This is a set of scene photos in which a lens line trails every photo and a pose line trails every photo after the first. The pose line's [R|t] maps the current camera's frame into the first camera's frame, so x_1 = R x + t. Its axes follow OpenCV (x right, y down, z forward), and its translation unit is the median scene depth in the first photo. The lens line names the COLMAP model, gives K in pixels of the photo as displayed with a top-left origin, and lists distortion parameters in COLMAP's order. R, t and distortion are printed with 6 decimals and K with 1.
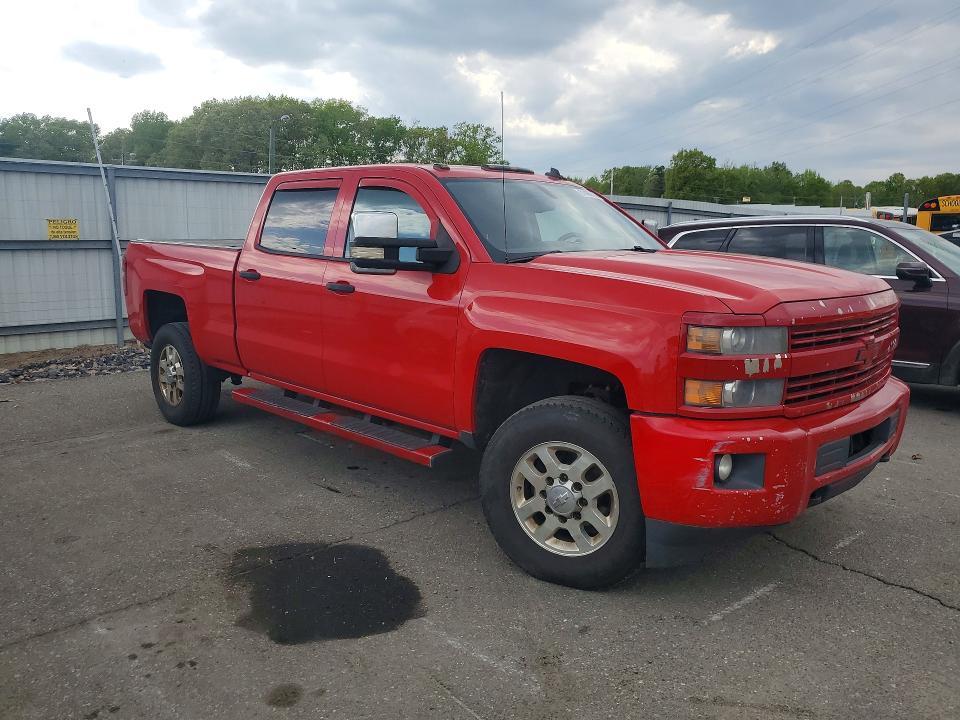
lens RADIAL K [[743.5, 0, 474.5], [0, 743.5, 356.9], [0, 0, 1]] dist [0.024494, -0.004102]
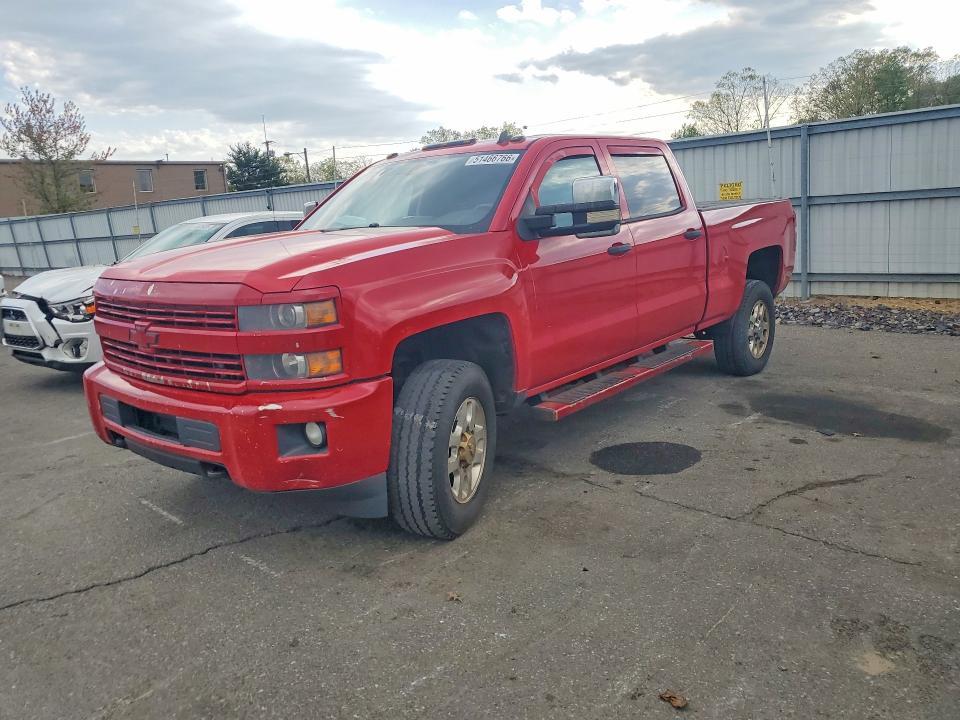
lens RADIAL K [[743.5, 0, 474.5], [0, 743.5, 356.9], [0, 0, 1]] dist [0.024494, -0.004102]
pose [[0.091603, 0.183866, -0.978674, 1.447533], [-0.106292, 0.978996, 0.173978, -0.190204], [0.990107, 0.088088, 0.109222, 1.226290]]
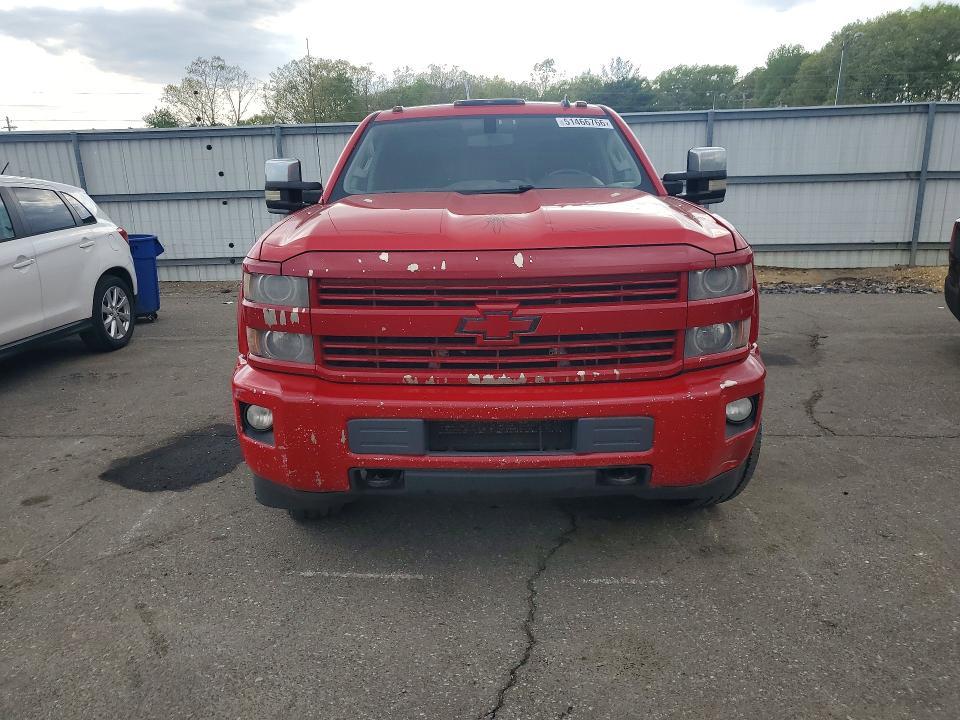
lens RADIAL K [[743.5, 0, 474.5], [0, 743.5, 356.9], [0, 0, 1]] dist [0.024494, -0.004102]
pose [[0.704369, 0.145495, -0.694762, 0.953976], [-0.090358, 0.989184, 0.115545, -0.054642], [0.704059, -0.018609, 0.709897, 0.399847]]
